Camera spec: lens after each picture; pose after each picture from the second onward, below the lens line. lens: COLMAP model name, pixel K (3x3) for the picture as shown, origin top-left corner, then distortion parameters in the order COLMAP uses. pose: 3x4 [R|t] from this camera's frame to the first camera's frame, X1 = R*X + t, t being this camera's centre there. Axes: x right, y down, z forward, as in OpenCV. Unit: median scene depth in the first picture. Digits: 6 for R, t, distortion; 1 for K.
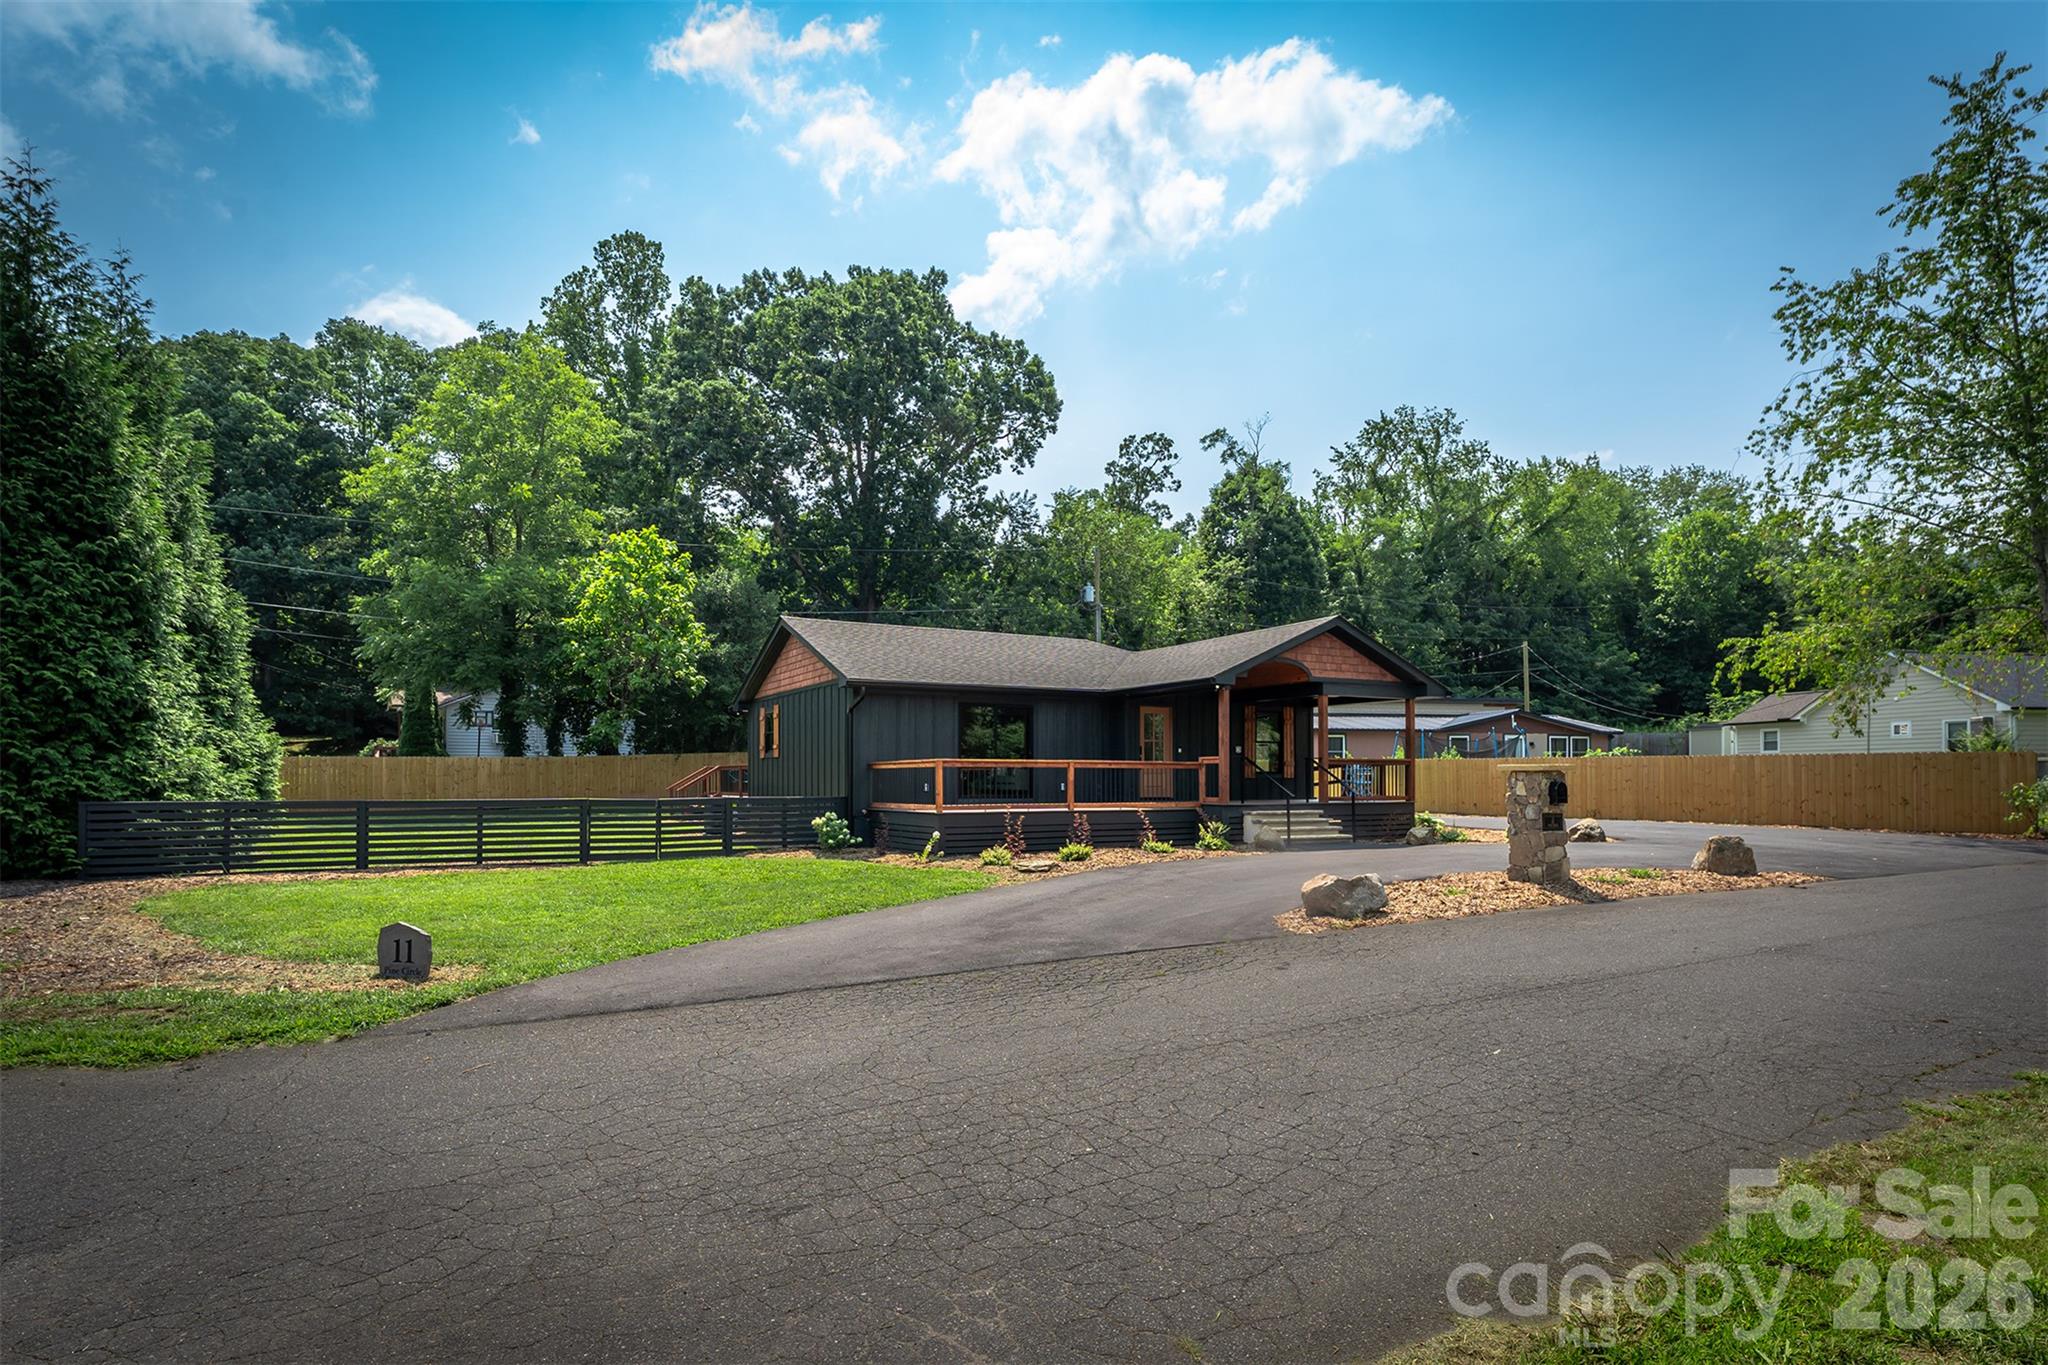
lens RADIAL K [[1056.4, 0, 962.1], [0, 1056.4, 764.2], [0, 0, 1]] dist [-0.000450, 0.000003]
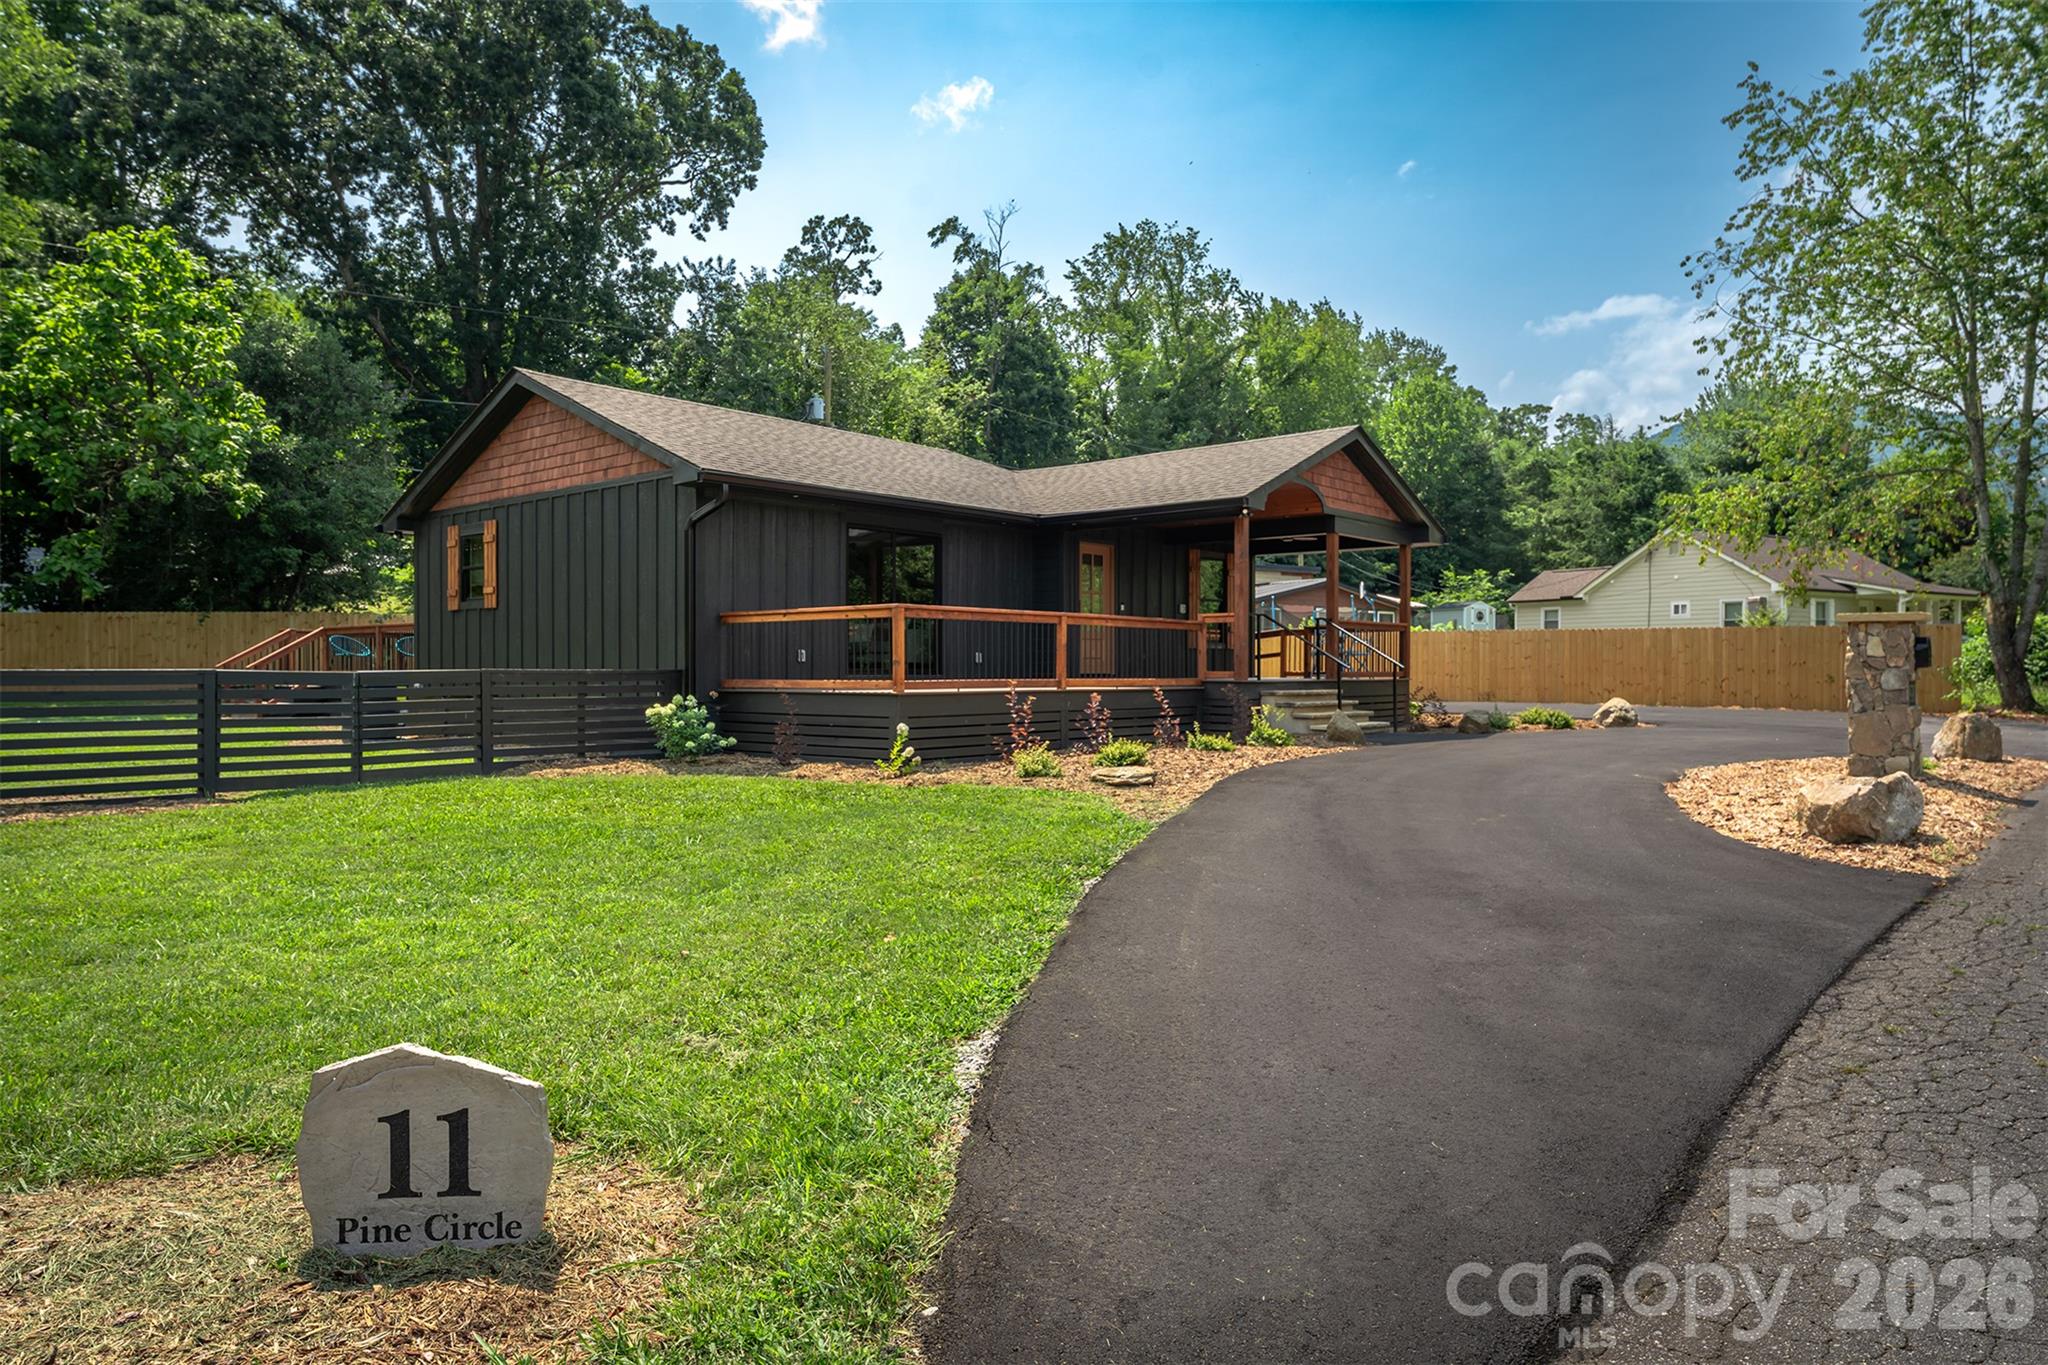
lens RADIAL K [[1284.9, 0, 1011.7], [0, 1284.9, 689.5], [0, 0, 1]] dist [0.006388, -0.014240]
pose [[0.930093, -0.004281, 0.367300, -0.087511], [-0.007079, 0.999538, 0.029574, 0.008147], [-0.367257, -0.030107, 0.929632, 0.110409]]
